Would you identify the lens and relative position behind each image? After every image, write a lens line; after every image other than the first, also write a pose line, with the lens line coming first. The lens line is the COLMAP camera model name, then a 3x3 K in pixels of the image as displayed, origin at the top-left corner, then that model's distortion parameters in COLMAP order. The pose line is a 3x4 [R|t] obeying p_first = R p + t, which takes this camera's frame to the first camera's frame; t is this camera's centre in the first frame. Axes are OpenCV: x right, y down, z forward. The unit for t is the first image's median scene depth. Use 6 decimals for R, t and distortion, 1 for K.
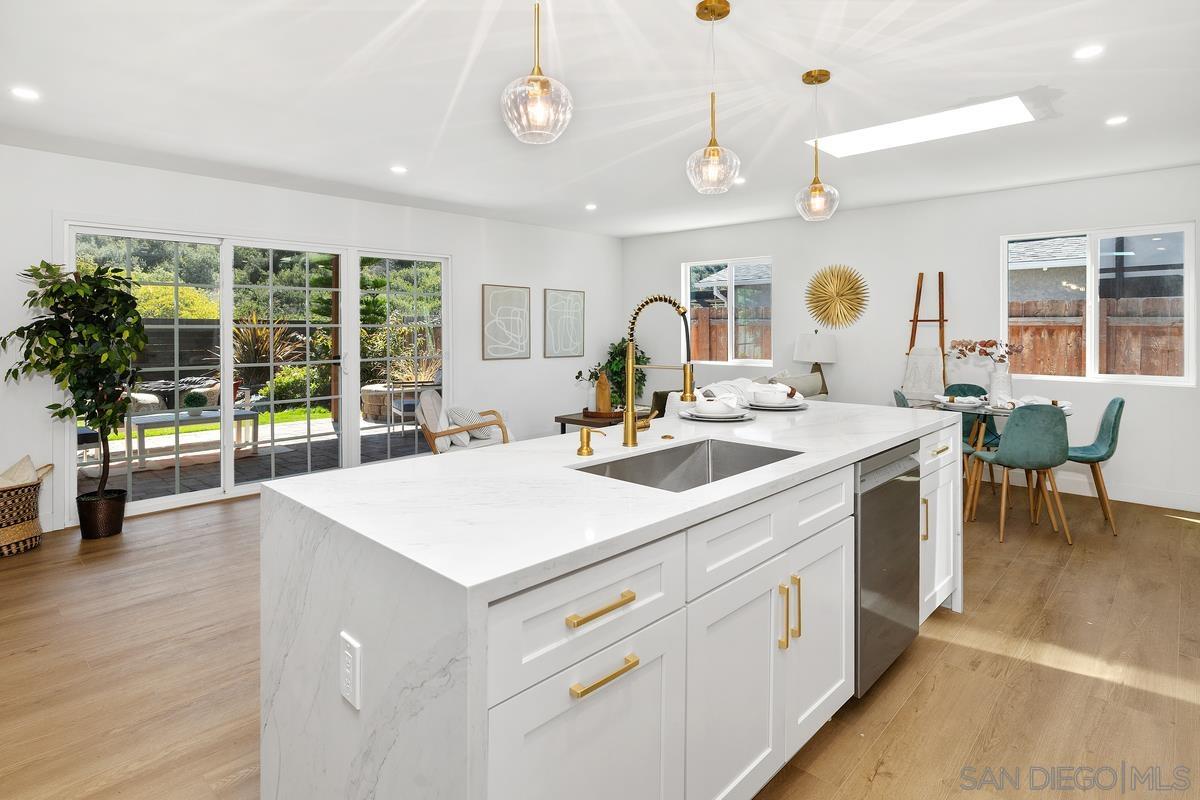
lens RADIAL K [[629.6, 0, 596.9], [0, 629.6, 332.0], [0, 0, 1]] dist [-0.002288, -0.000671]
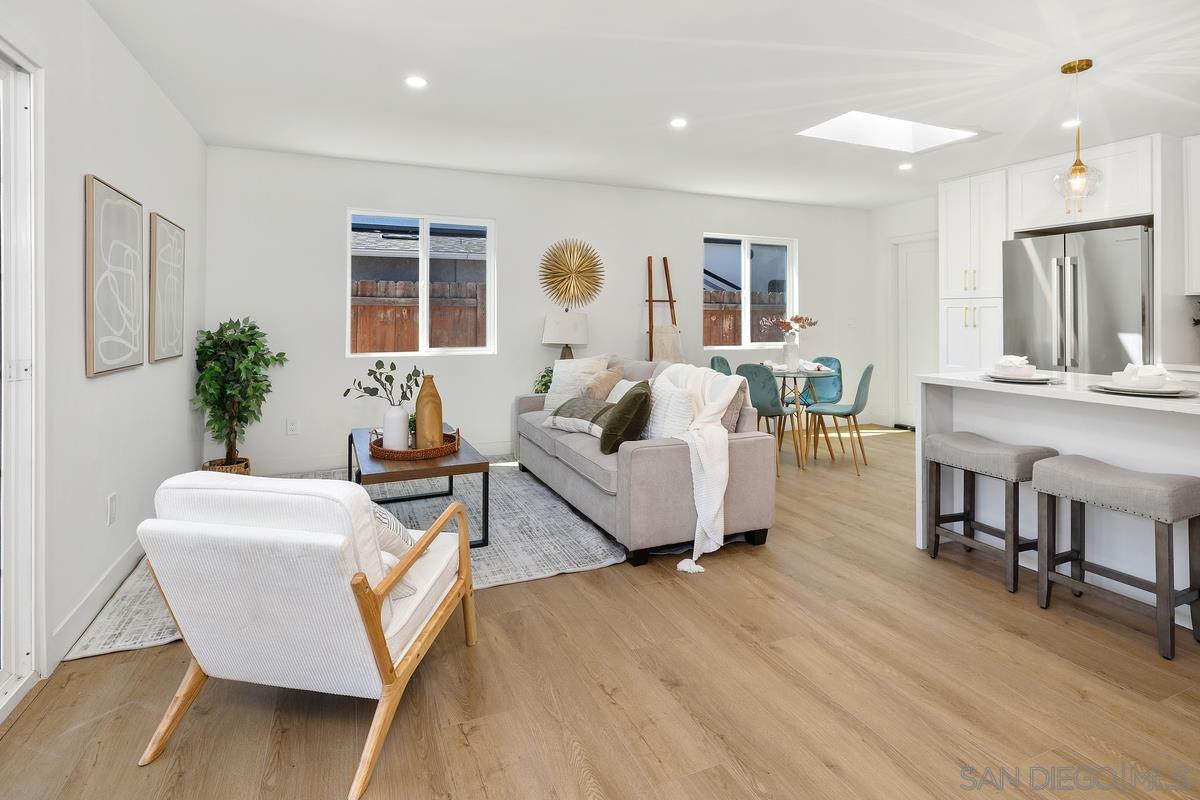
lens RADIAL K [[601.4, 0, 598.7], [0, 601.4, 318.2], [0, 0, 1]] dist [-0.001560, -0.000230]
pose [[0.393313, 0.000789, 0.919405, -0.516629], [0.003393, 0.999992, -0.002310, 0.015311], [-0.919399, 0.004028, 0.393307, 0.766431]]
